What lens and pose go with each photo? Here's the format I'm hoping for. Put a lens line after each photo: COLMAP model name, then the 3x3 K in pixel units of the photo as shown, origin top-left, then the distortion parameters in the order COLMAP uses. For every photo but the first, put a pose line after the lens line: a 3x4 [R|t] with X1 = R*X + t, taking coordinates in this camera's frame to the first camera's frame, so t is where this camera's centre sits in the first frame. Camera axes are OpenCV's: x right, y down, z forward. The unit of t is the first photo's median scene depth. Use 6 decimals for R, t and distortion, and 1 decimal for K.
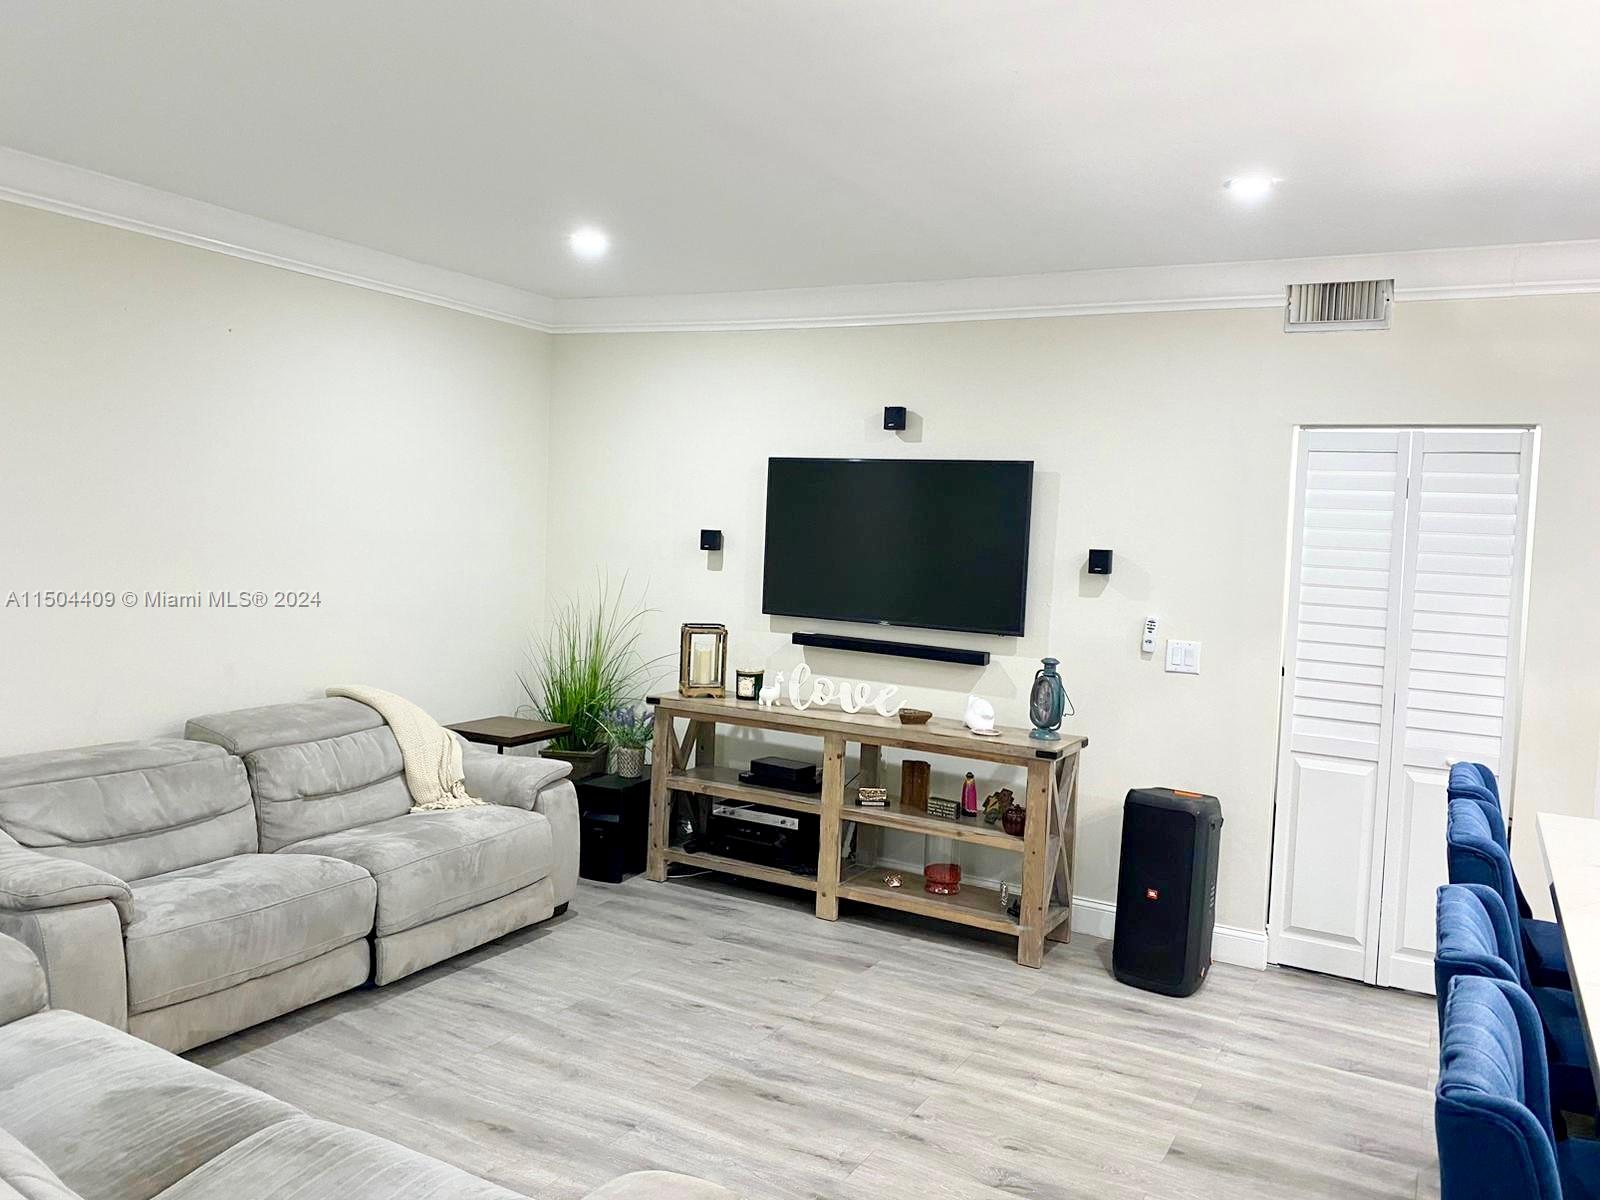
lens RADIAL K [[1252.3, 0, 800.0], [0, 1252.3, 600.0], [0, 0, 1]] dist [0.064688, -0.070763]
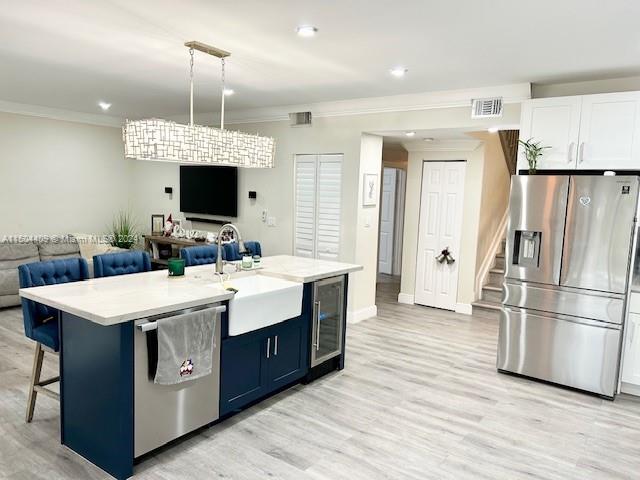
lens RADIAL K [[492.9, 0, 319.3], [0, 492.9, 245.0], [0, 0, 1]] dist [0.071771, -0.057740]
pose [[0.989634, 0.006920, -0.143445, 0.565708], [-0.000573, 0.999021, 0.044244, 0.043554], [0.143610, -0.043703, 0.988669, -0.296471]]
